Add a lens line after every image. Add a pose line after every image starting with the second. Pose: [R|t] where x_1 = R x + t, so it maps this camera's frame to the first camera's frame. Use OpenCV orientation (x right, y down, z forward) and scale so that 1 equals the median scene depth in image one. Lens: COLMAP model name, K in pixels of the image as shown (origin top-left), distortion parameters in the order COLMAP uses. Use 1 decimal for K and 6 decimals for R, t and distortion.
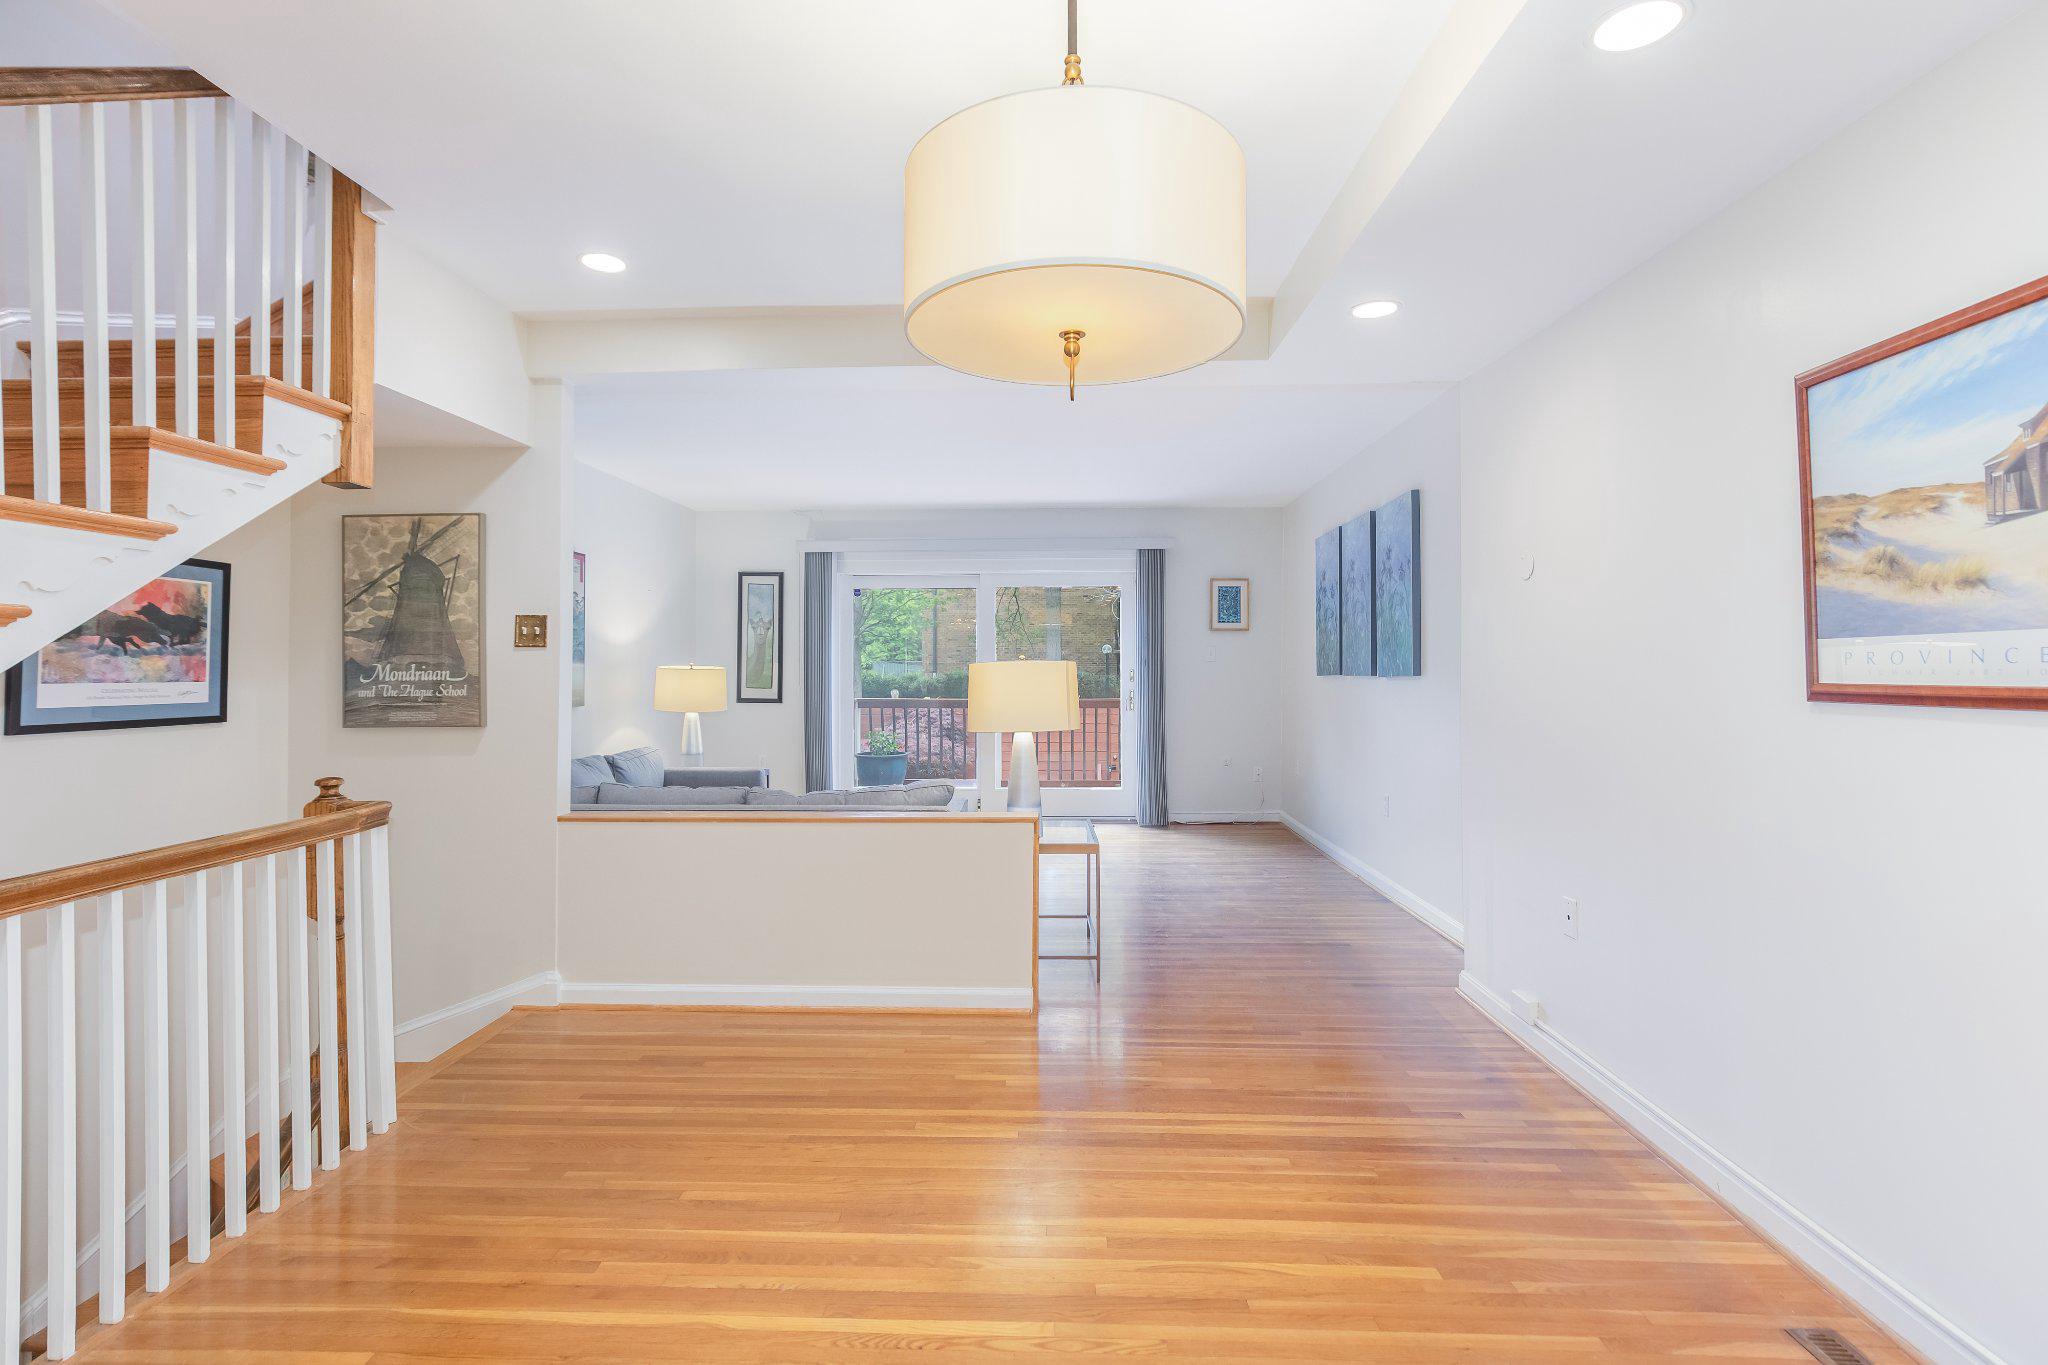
lens RADIAL K [[949.0, 0, 1016.1], [0, 949.0, 672.7], [0, 0, 1]] dist [-0.007394, 0.001203]
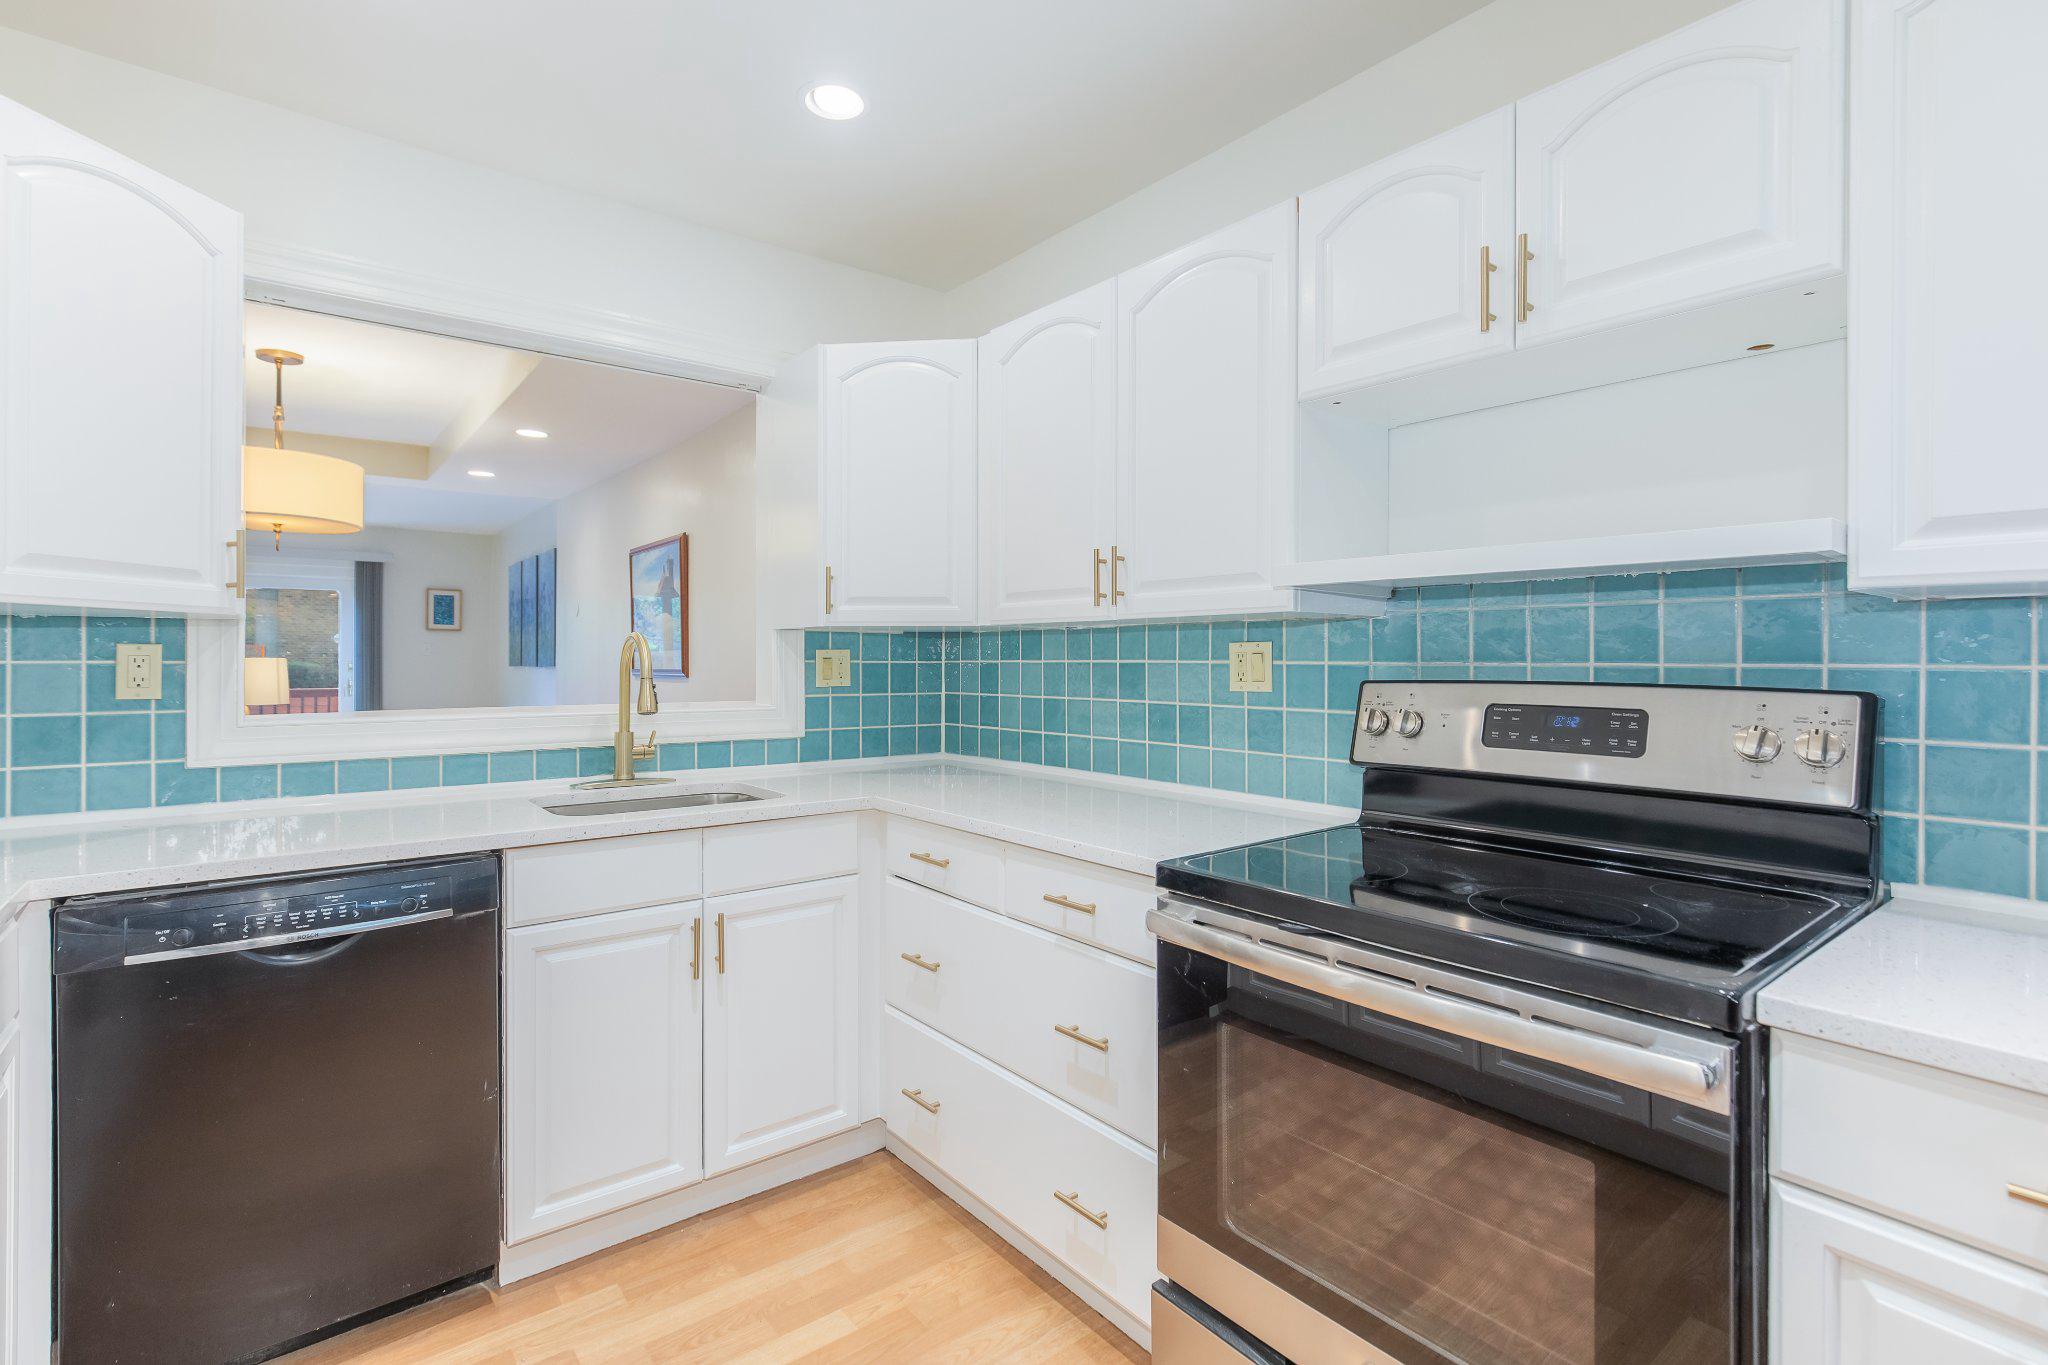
lens RADIAL K [[949.0, 0, 999.2], [0, 949.0, 658.4], [0, 0, 1]] dist [-0.007394, 0.001203]
pose [[0.766439, 0.005652, 0.642292, -0.013915], [-0.002176, 0.999978, -0.006203, -0.001253], [-0.642313, 0.003356, 0.766435, -0.375061]]
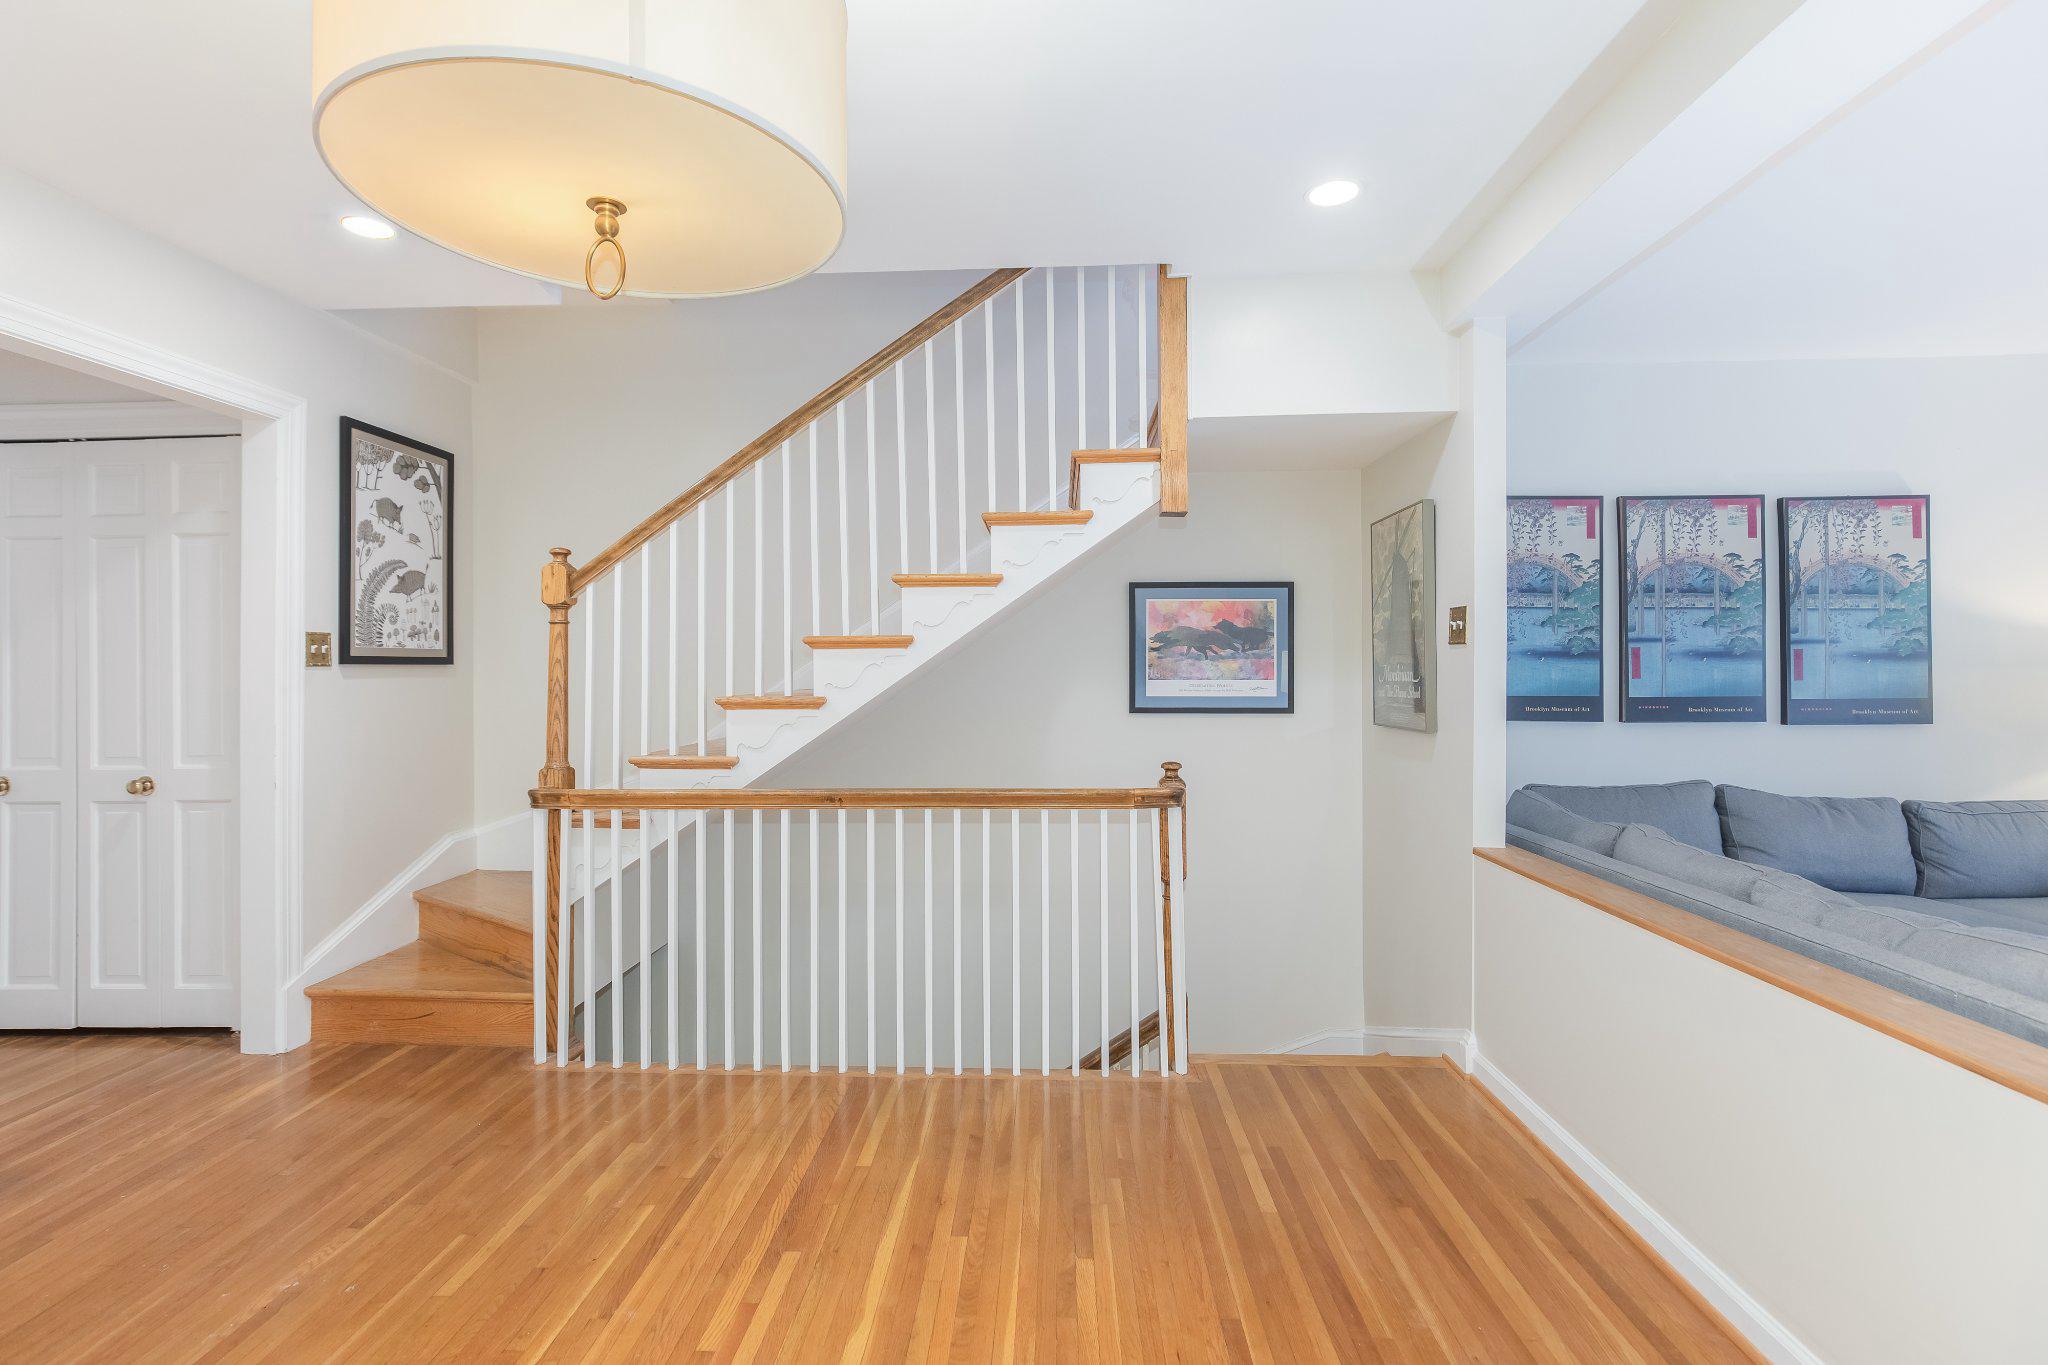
lens RADIAL K [[949.0, 0, 1010.5], [0, 949.0, 673.0], [0, 0, 1]] dist [-0.007394, 0.001203]
pose [[-0.014877, 0.004912, -0.999877, 0.438425], [0.001689, 0.999987, 0.004887, -0.006689], [0.999888, -0.001616, -0.014885, 0.761935]]
